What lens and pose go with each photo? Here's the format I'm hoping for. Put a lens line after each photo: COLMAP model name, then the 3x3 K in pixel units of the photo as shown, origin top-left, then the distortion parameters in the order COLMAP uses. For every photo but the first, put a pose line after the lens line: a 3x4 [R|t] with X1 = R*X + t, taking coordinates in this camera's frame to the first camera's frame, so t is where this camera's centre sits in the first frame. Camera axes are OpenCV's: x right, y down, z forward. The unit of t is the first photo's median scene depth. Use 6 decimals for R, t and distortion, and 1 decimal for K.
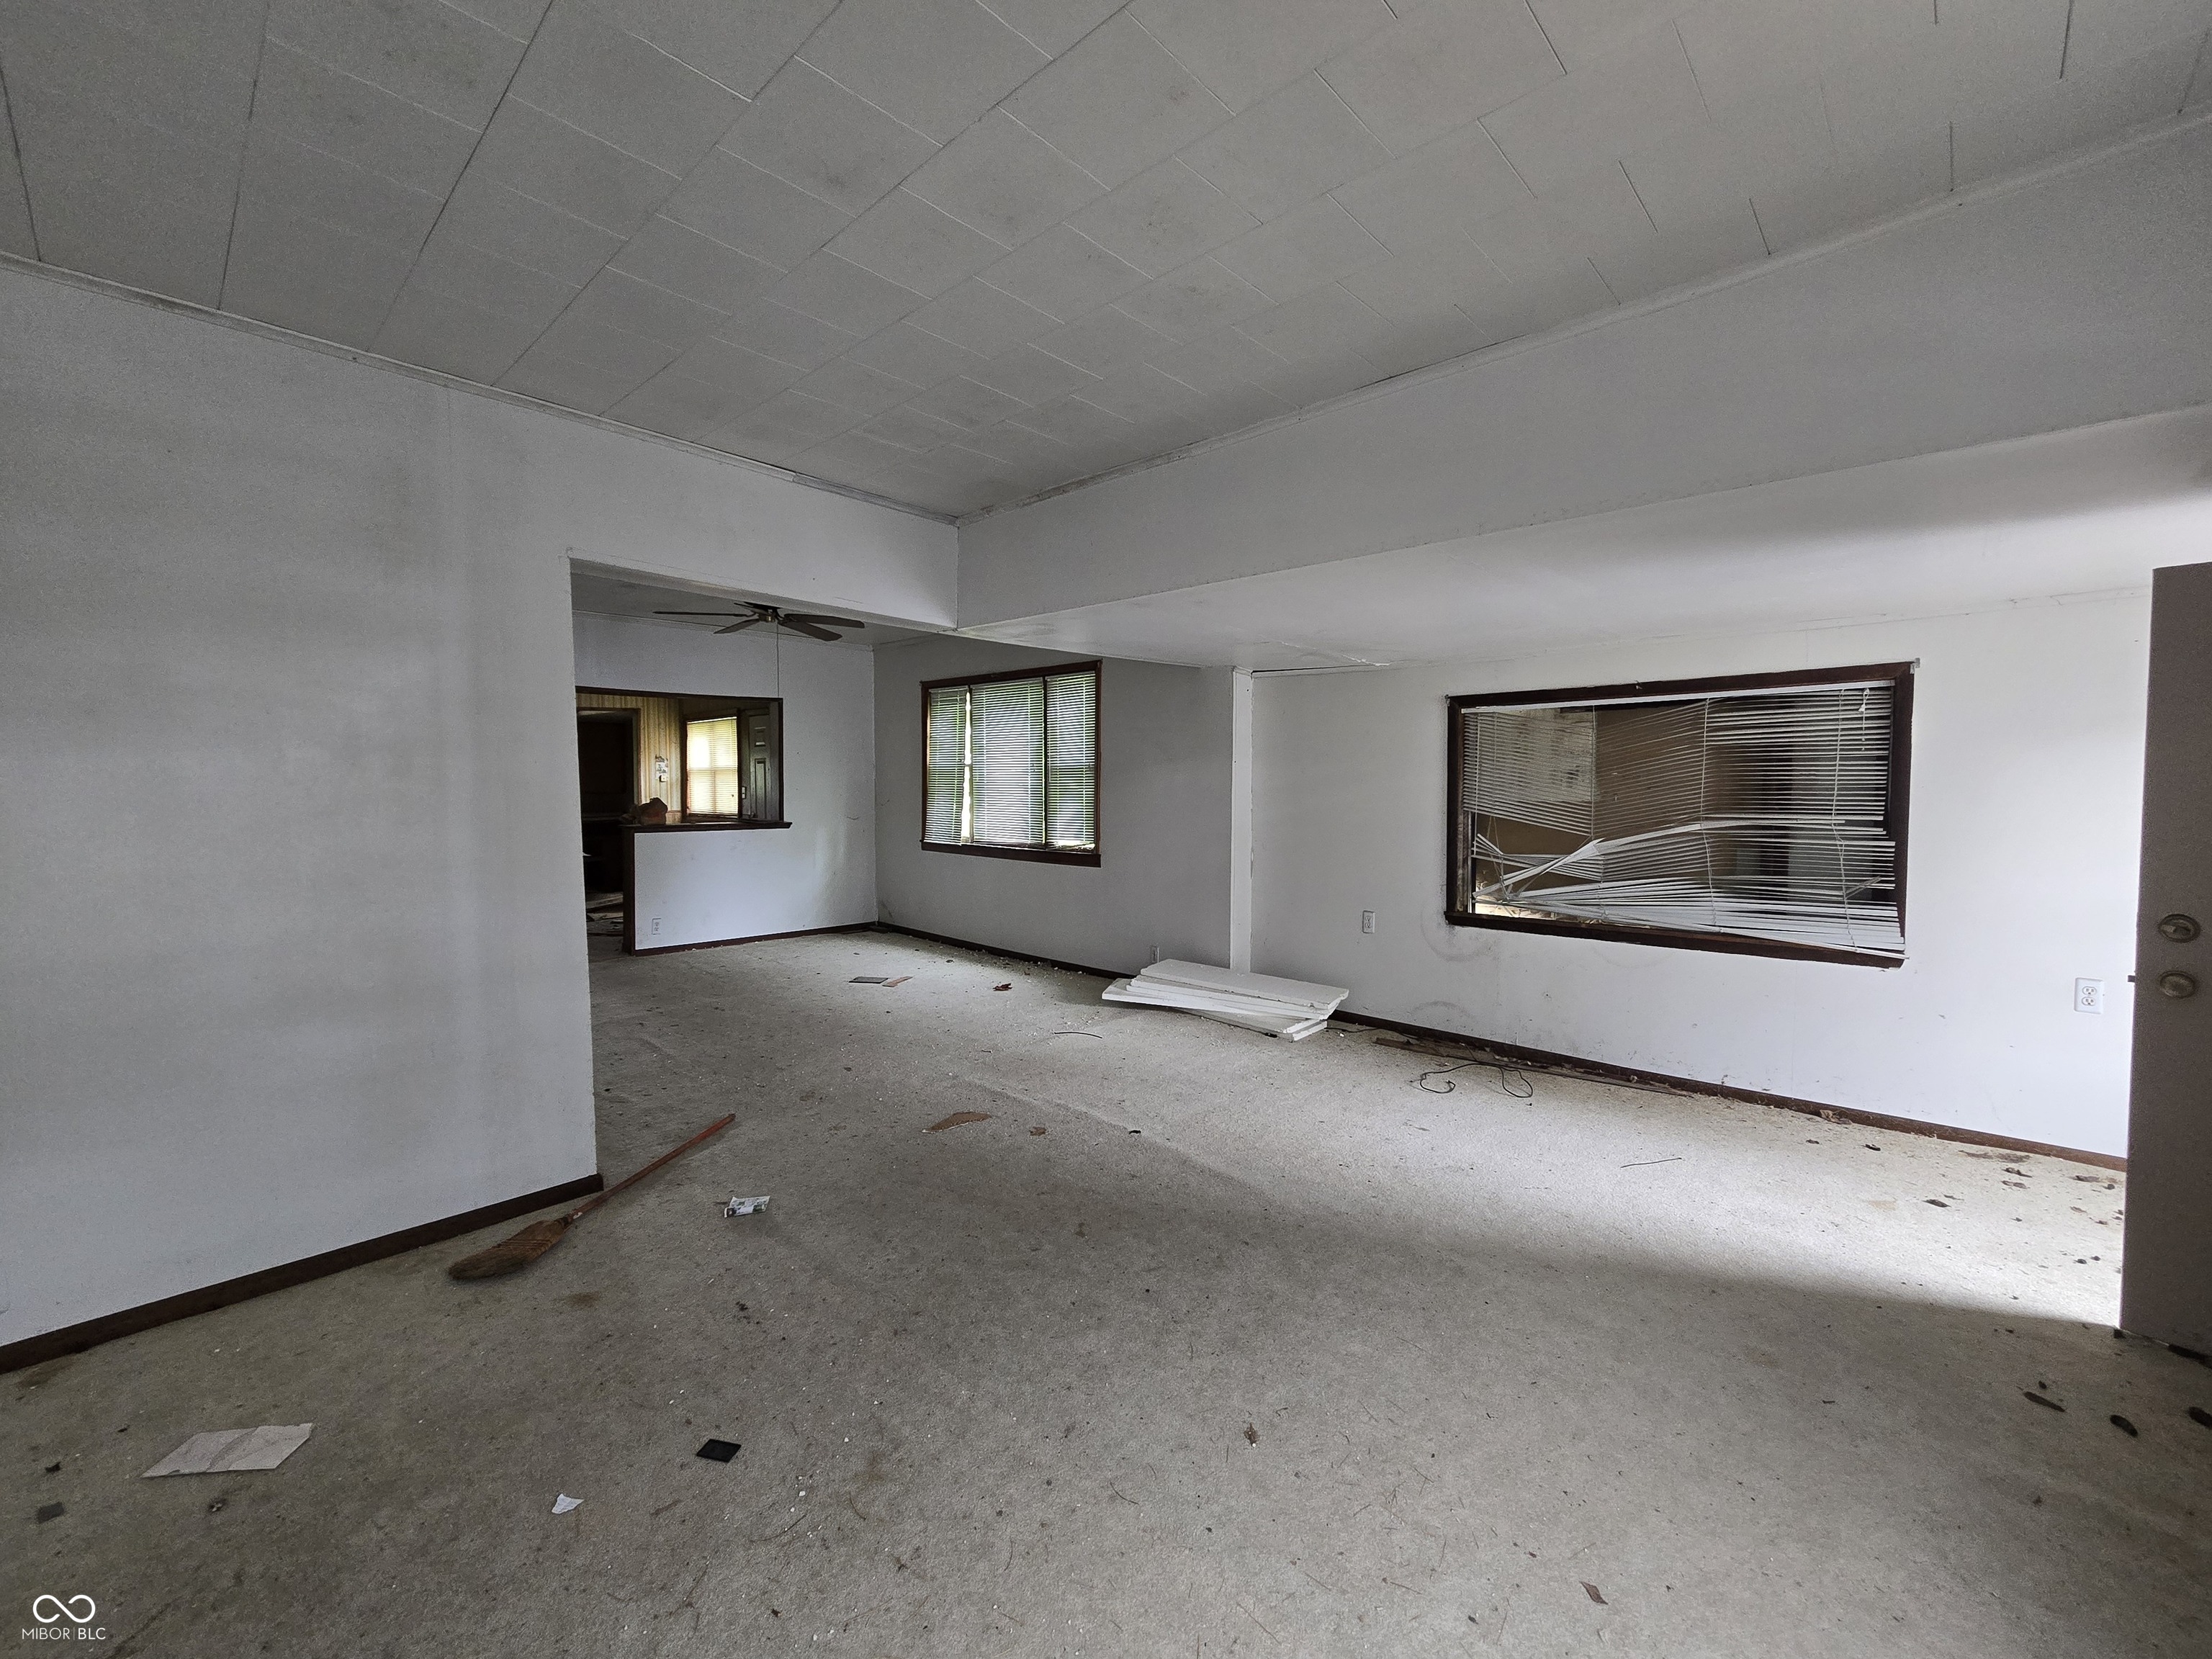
lens RADIAL K [[909.9, 0, 1105.2], [0, 909.9, 824.2], [0, 0, 1]] dist [-0.001915, -0.000275]
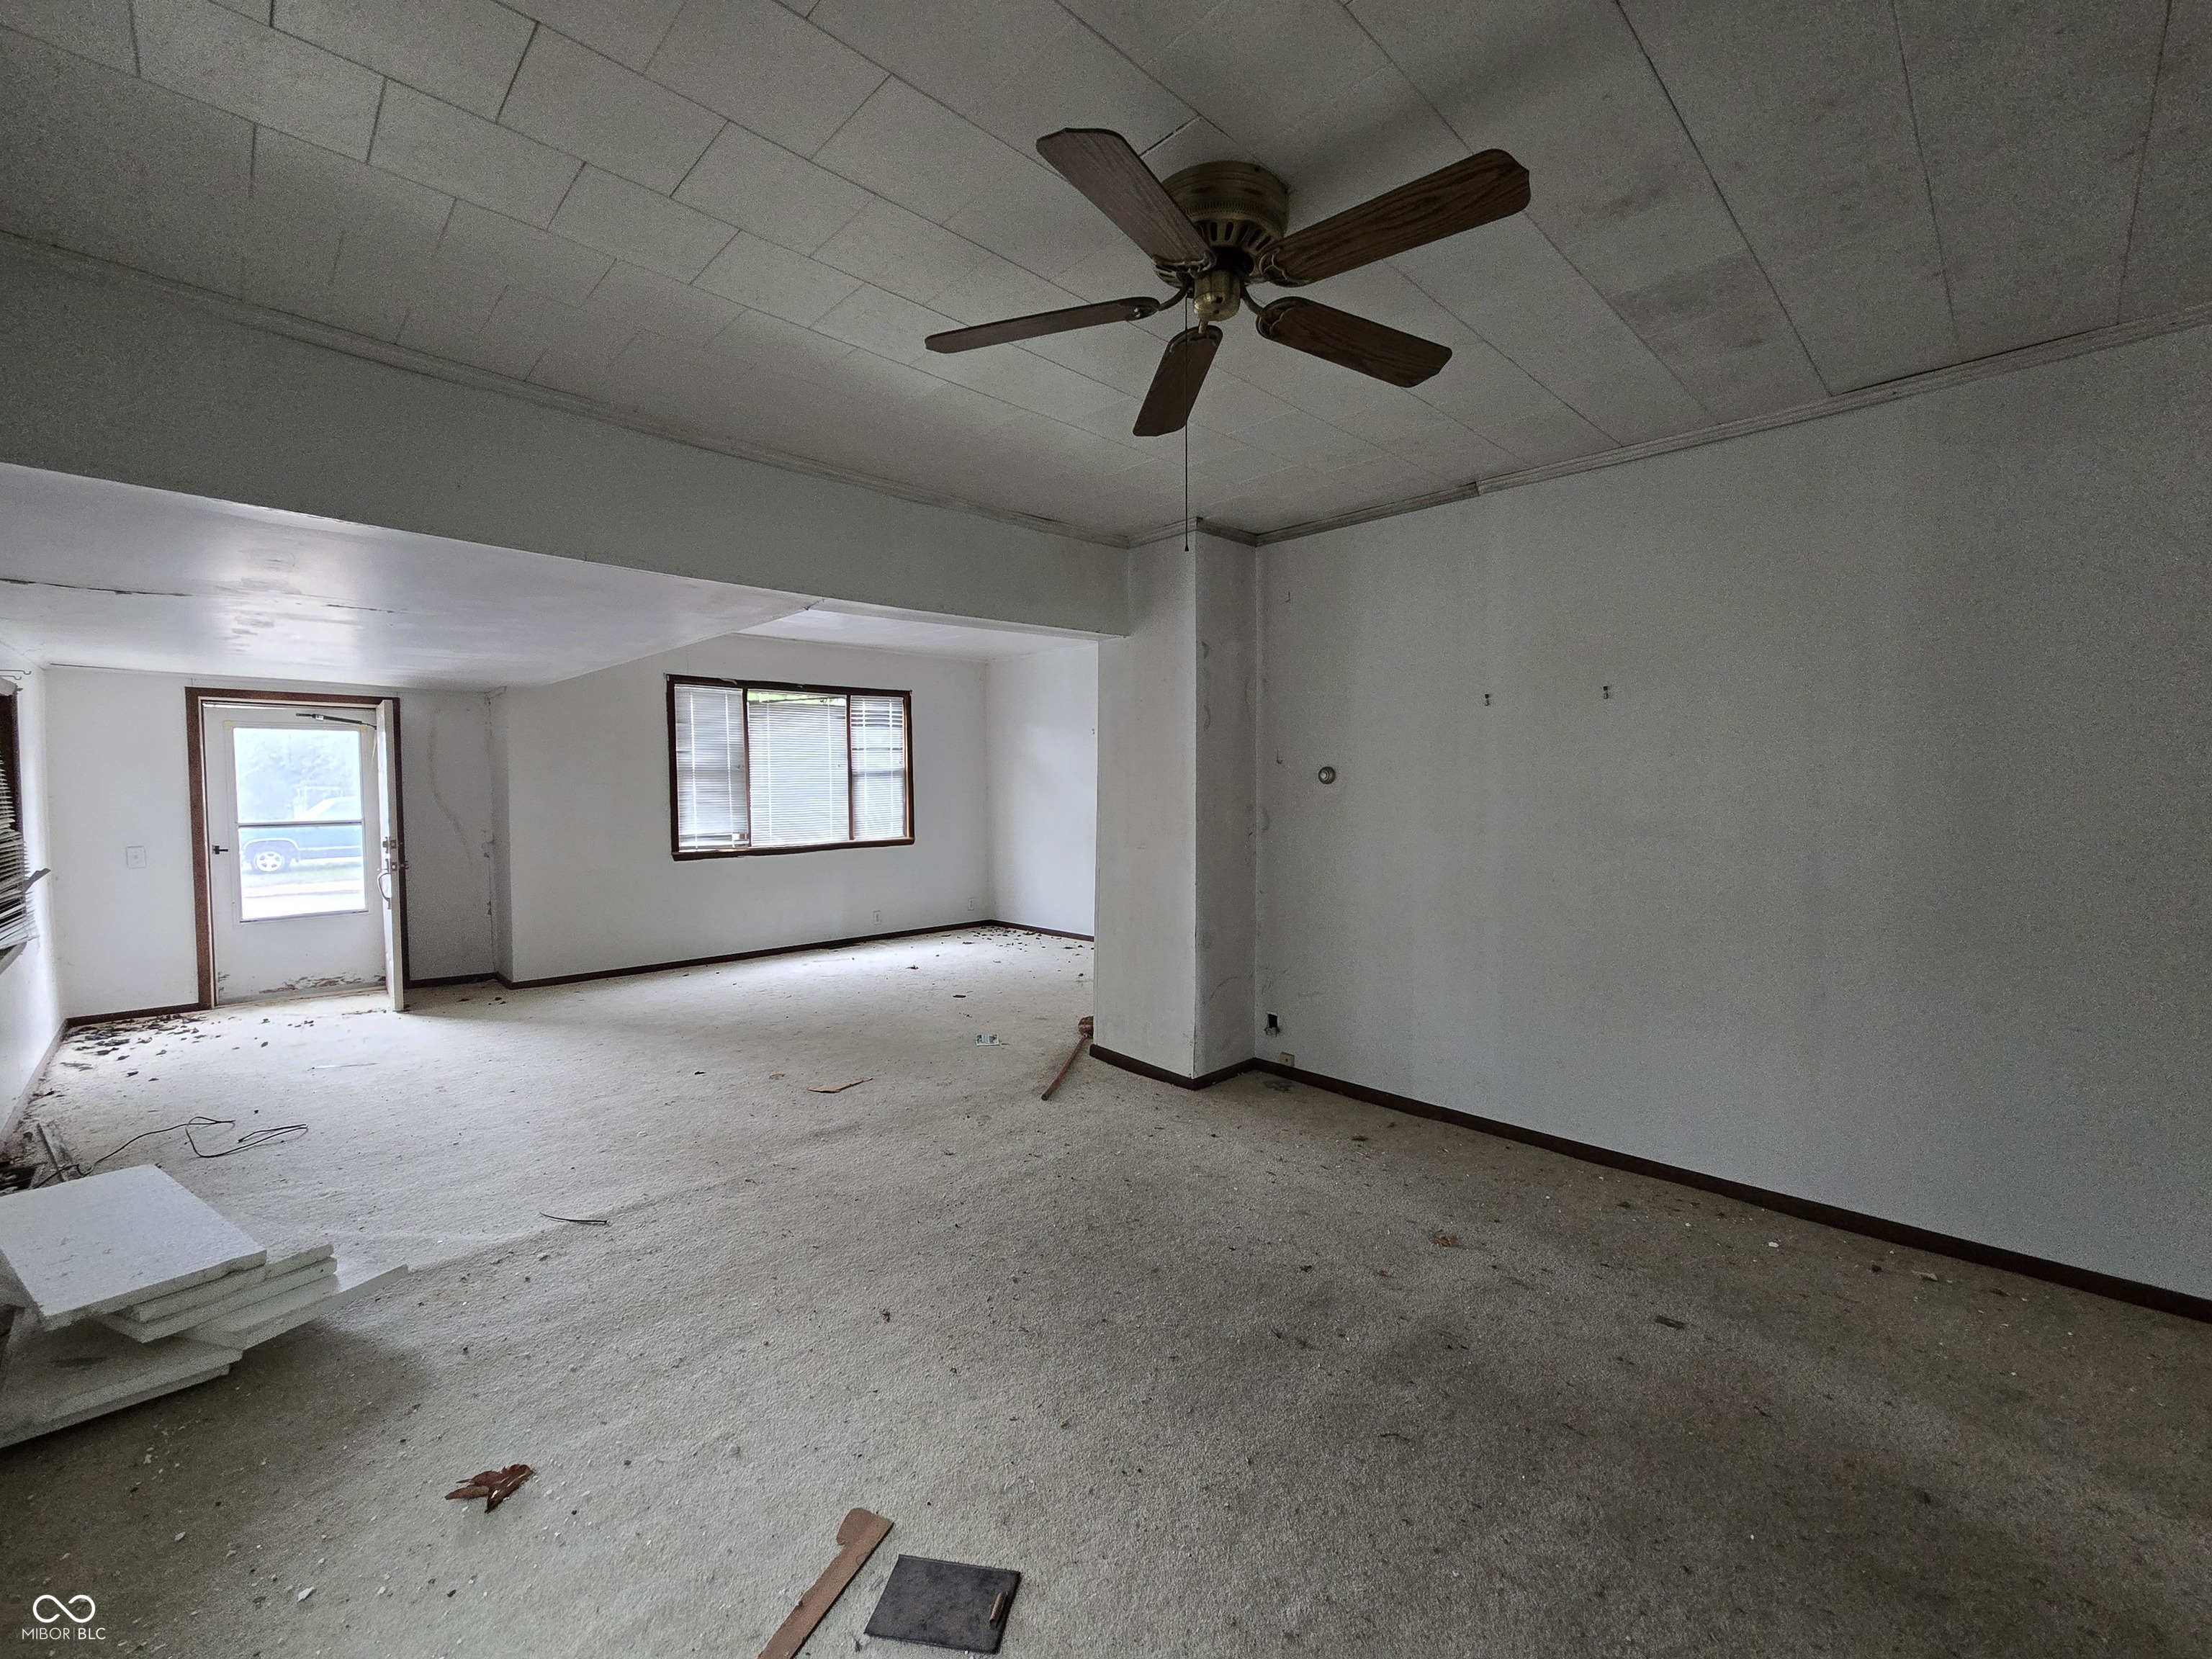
lens RADIAL K [[913.7, 0, 1113.0], [0, 913.7, 825.8], [0, 0, 1]] dist [0.000672, 0.000153]
pose [[-0.999610, 0.001376, 0.027904, -0.264019], [0.004074, 0.995289, 0.096863, -0.051463], [-0.027639, 0.096939, -0.994906, 1.034407]]
